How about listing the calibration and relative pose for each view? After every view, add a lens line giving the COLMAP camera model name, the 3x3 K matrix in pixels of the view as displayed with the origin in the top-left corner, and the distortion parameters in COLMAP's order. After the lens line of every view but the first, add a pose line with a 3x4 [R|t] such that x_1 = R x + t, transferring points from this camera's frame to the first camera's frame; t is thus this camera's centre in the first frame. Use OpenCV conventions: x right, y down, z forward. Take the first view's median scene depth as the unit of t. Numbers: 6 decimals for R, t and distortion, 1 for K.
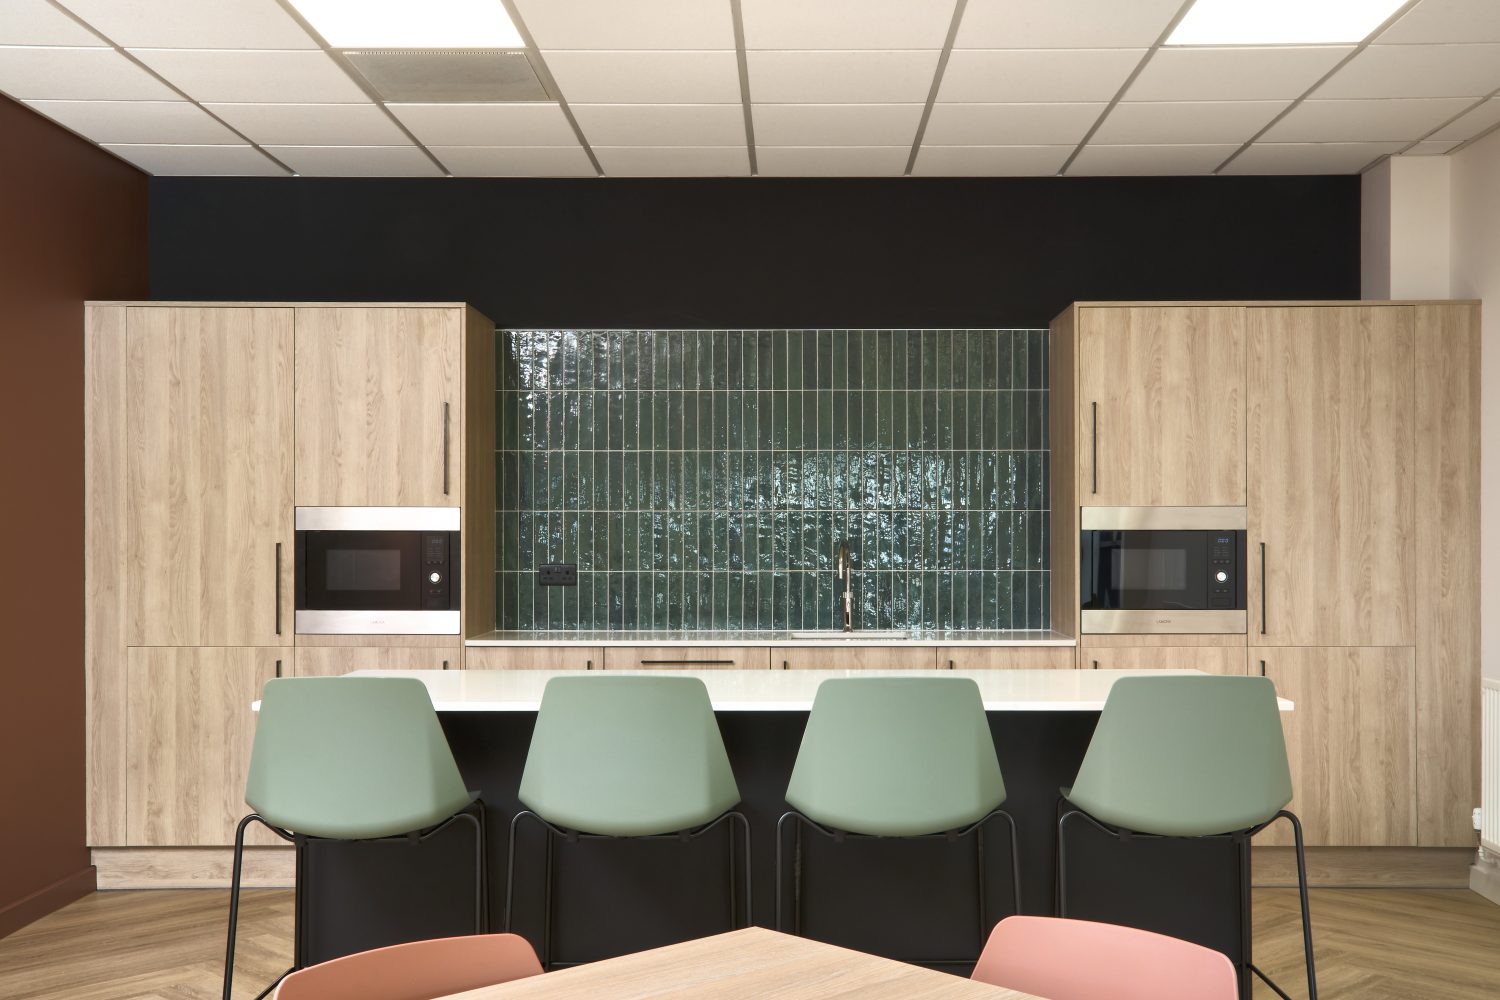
lens RADIAL K [[2199.4, 0, 750.0], [0, 2199.4, 500.0], [0, 0, 1]] dist [-0.024472, -0.031042]
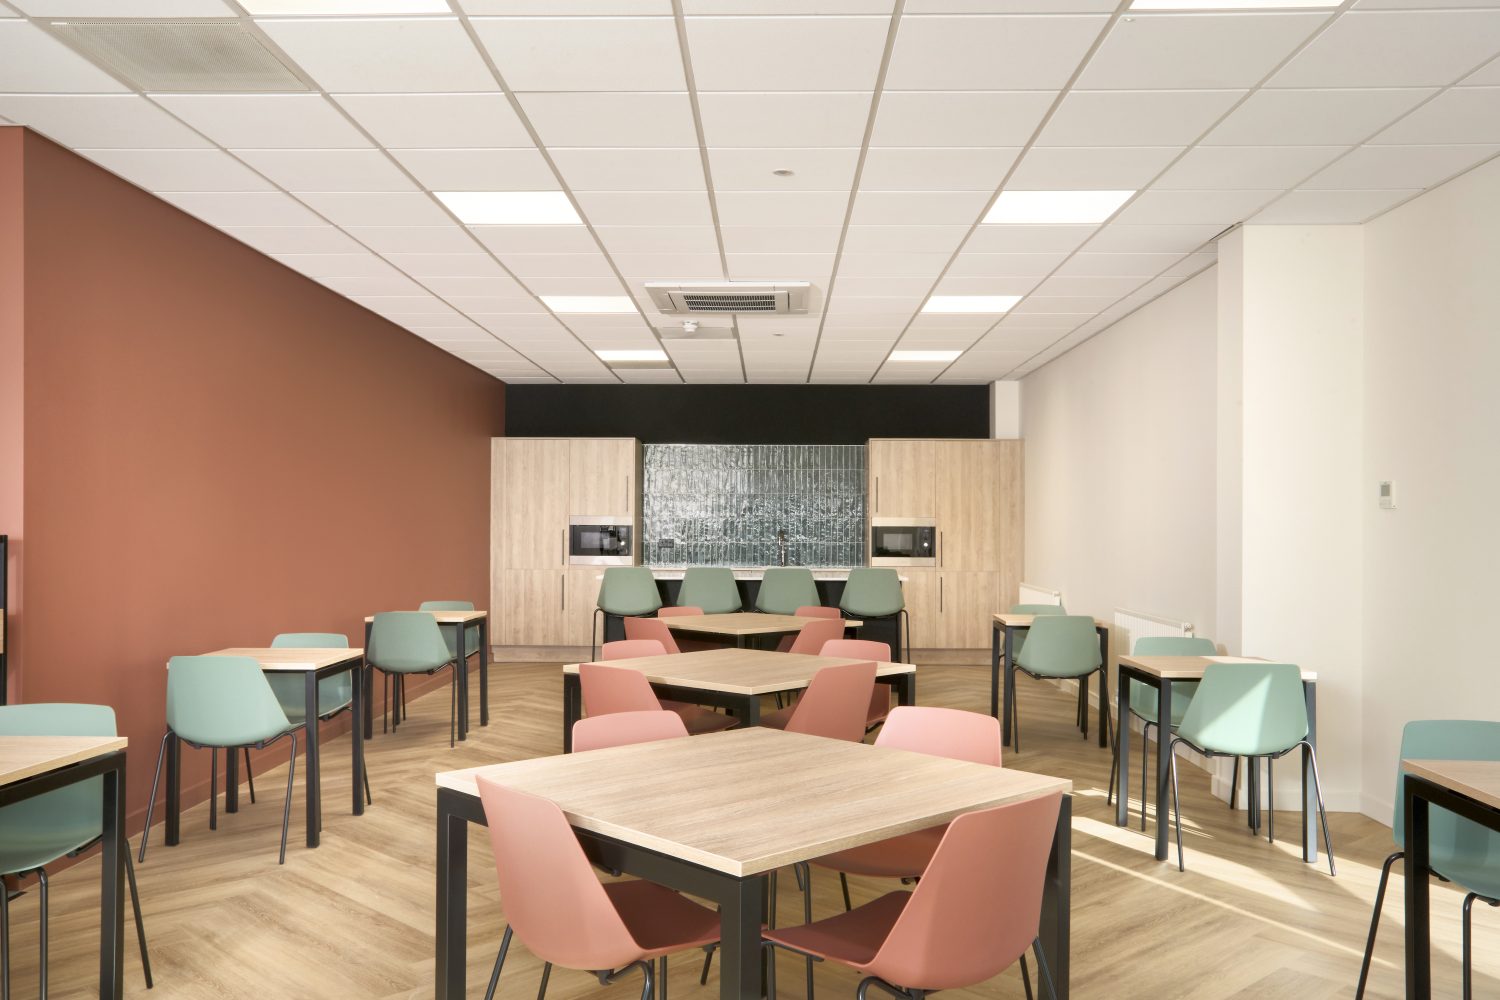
lens RADIAL K [[1219.2, 0, 750.8], [0, 1219.2, 521.1], [0, 0, 1]] dist [0.002197, 0.003664]
pose [[0.999948, 0.005528, 0.008575, -0.004181], [-0.005610, 0.999939, 0.009476, -0.005497], [-0.008522, -0.009524, 0.999918, -0.440095]]
